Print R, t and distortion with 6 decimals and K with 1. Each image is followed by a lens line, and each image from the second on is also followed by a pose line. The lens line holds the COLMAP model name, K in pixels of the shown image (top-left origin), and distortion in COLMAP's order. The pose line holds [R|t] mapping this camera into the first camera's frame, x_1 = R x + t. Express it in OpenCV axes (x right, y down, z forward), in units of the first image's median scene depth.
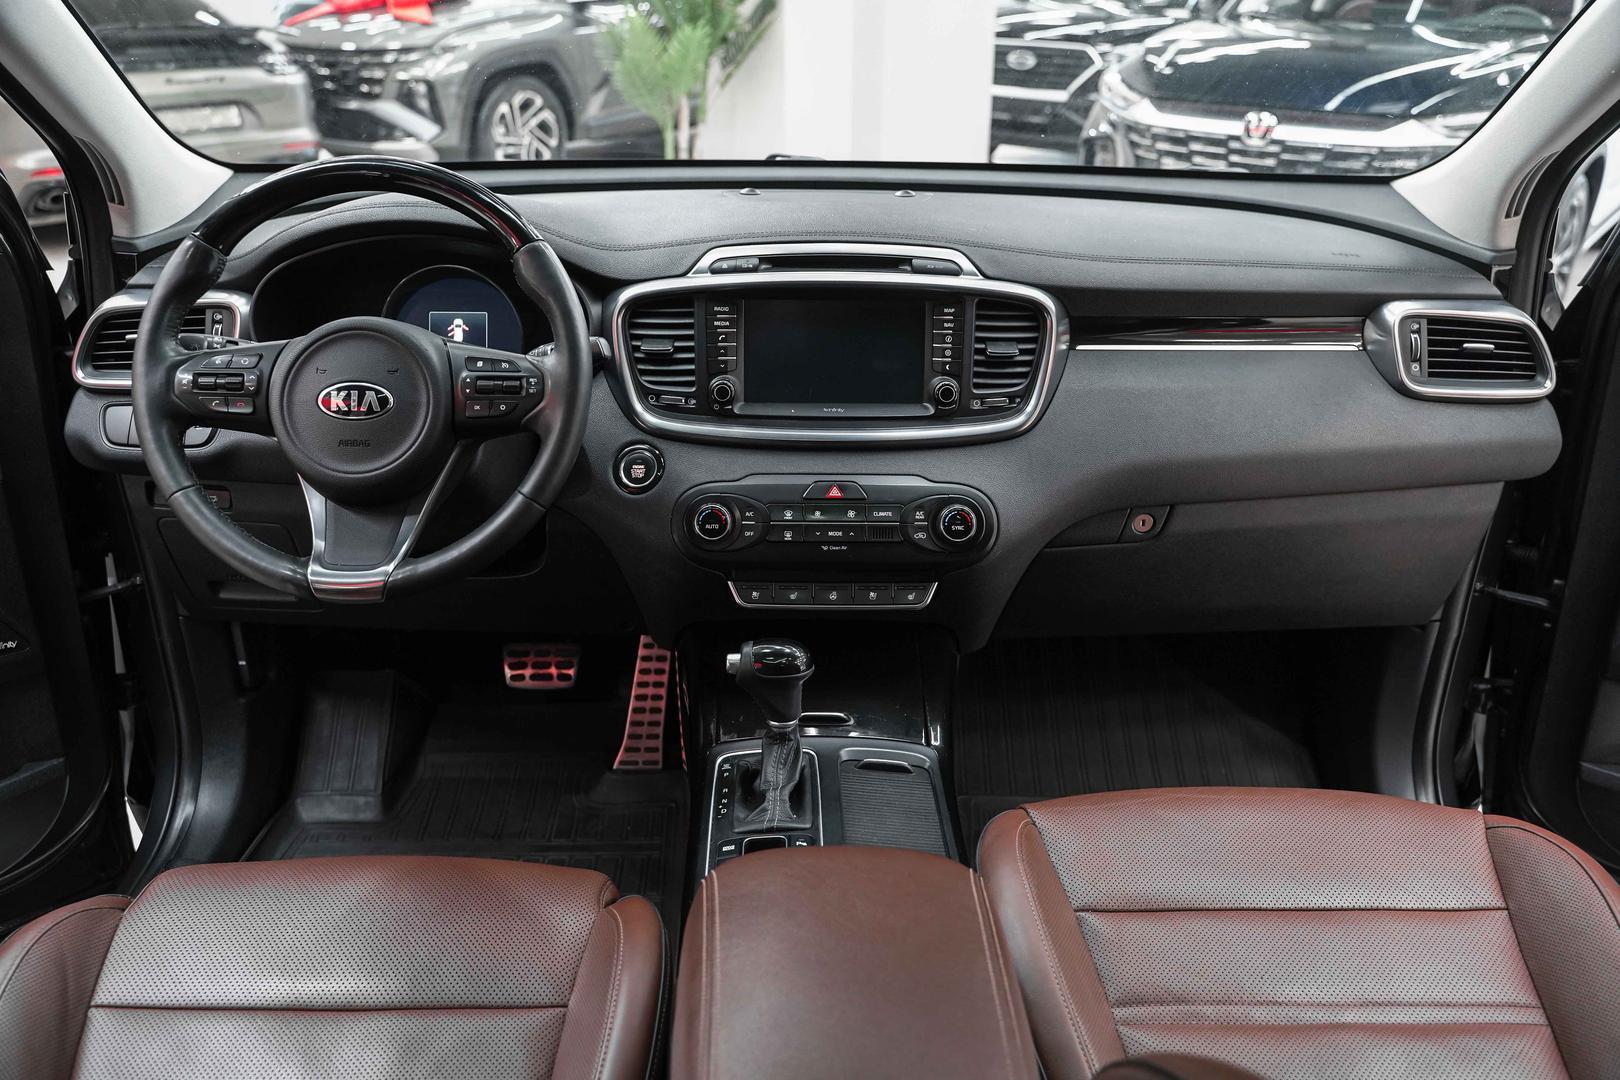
lens RADIAL K [[1298.5, 0, 810.0], [0, 1298.5, 540.0], [0, 0, 1]] dist [-0.005002, -0.000366]
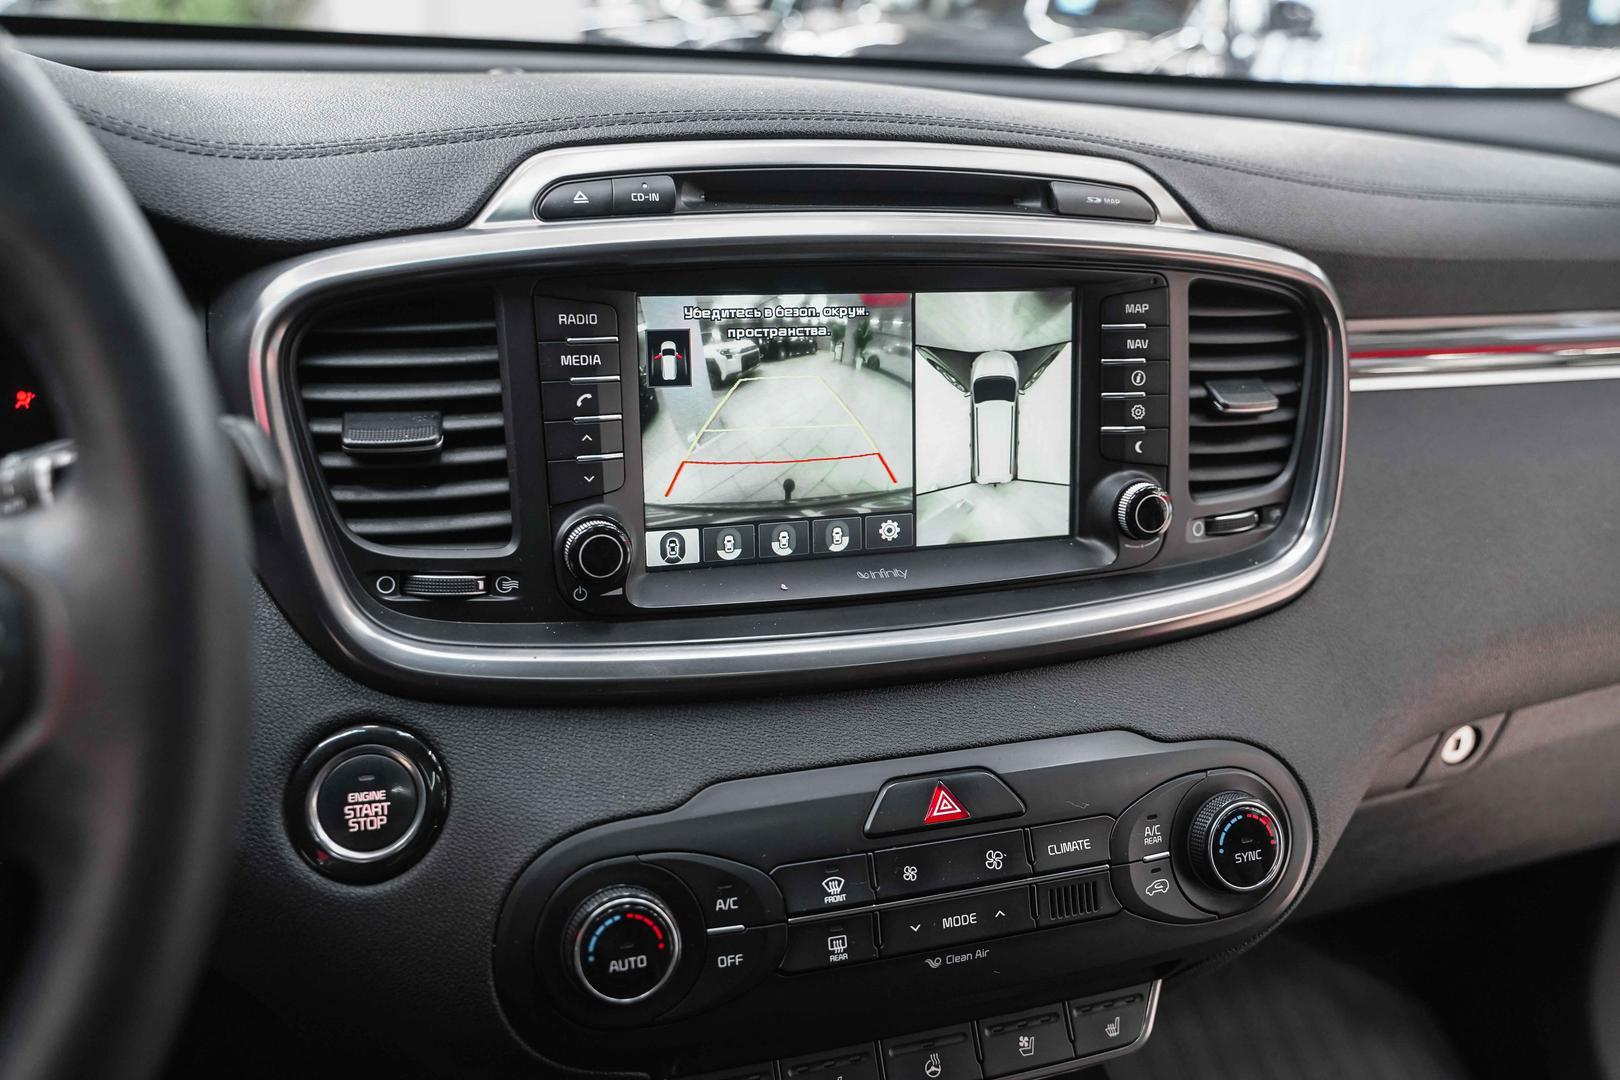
lens RADIAL K [[1372.5, 0, 810.0], [0, 1372.5, 540.0], [0, 0, 1]] dist [-0.008602, 0.000583]
pose [[0.947283, -0.076455, 0.311141, -0.127528], [0.089543, 0.995590, -0.027977, -0.100930], [-0.307630, 0.054362, 0.949952, 0.622041]]
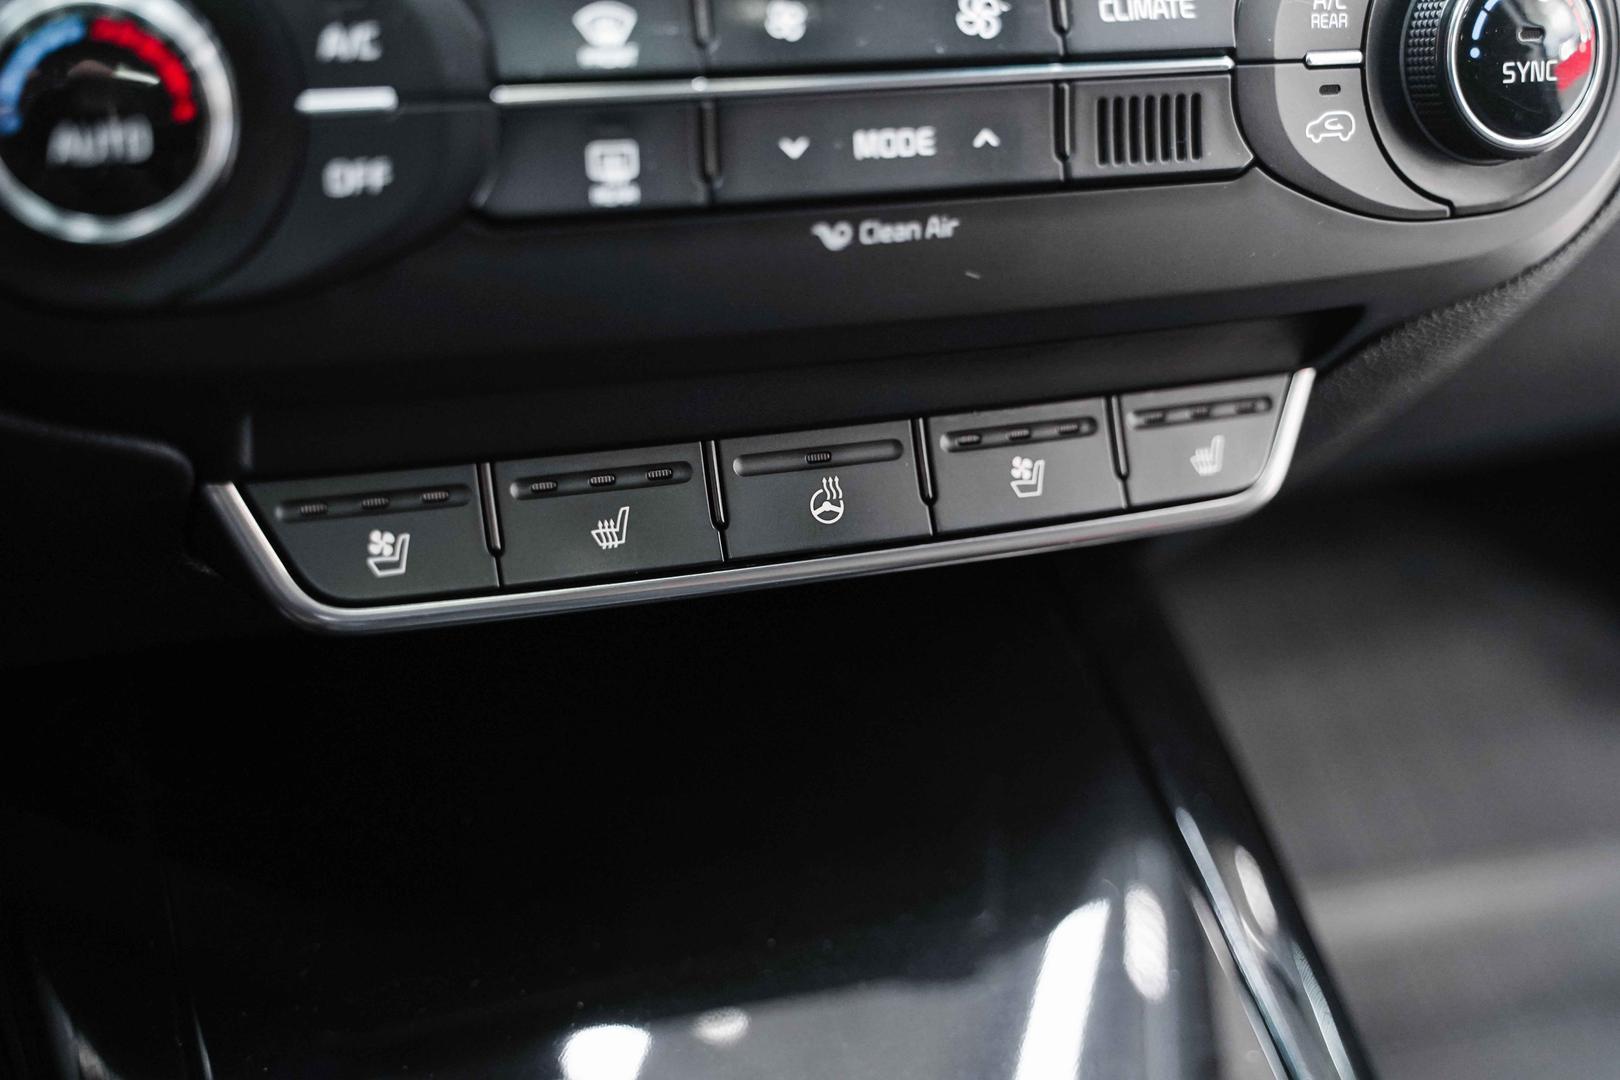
lens RADIAL K [[2212.4, 0, 810.0], [0, 2212.4, 540.0], [0, 0, 1]] dist [-0.007181, -0.015344]
pose [[0.932634, -0.118053, 0.340965, -0.087137], [0.056327, 0.981012, 0.185586, -0.007907], [-0.356399, -0.153878, 0.921575, 0.719592]]
